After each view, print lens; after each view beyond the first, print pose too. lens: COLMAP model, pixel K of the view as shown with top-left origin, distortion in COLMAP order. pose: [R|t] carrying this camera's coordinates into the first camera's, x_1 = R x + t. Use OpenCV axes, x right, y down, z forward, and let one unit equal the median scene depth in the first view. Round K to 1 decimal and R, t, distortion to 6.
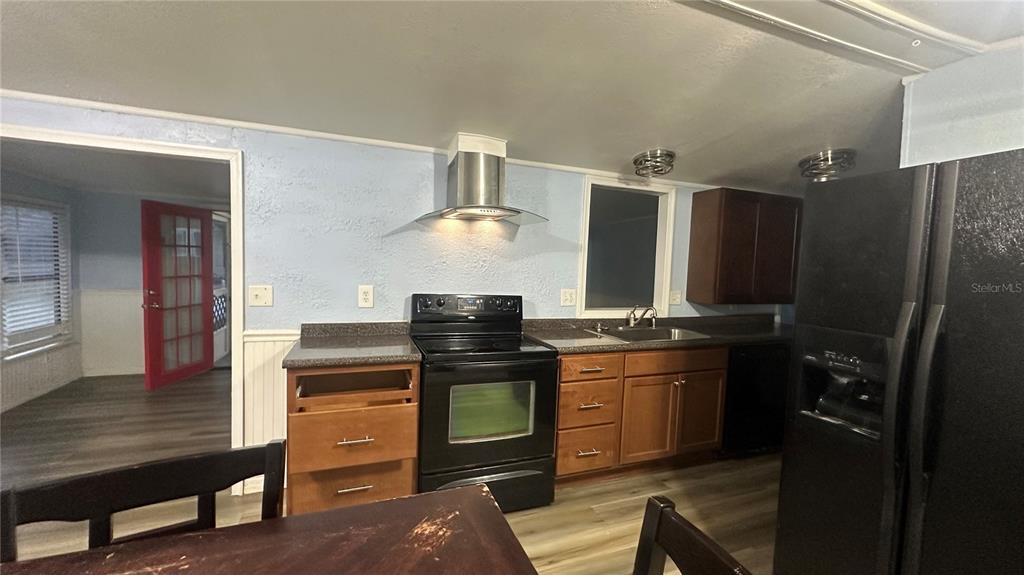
lens RADIAL K [[407.9, 0, 512.0], [0, 407.9, 287.5], [0, 0, 1]] dist [0.001562, -0.000073]
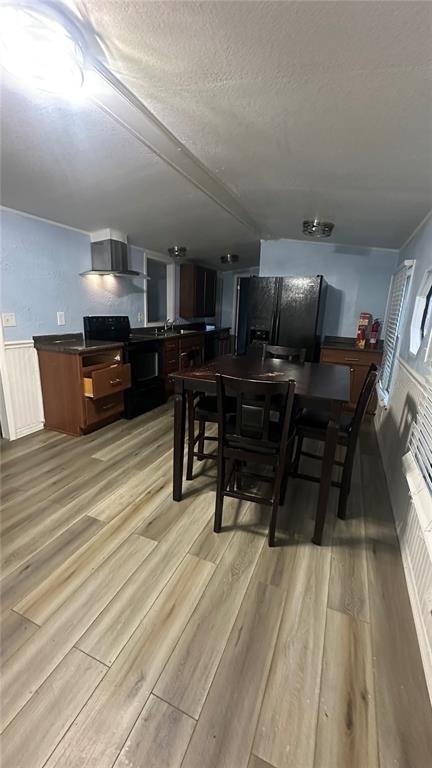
lens RADIAL K [[305.9, 0, 216.0], [0, 305.9, 384.0], [0, 0, 1]] dist [0.001562, -0.000073]
pose [[0.693033, -0.187164, 0.696186, -0.802711], [0.028847, 0.972136, 0.232635, 0.007525], [-0.720329, -0.141141, 0.679121, -0.376767]]
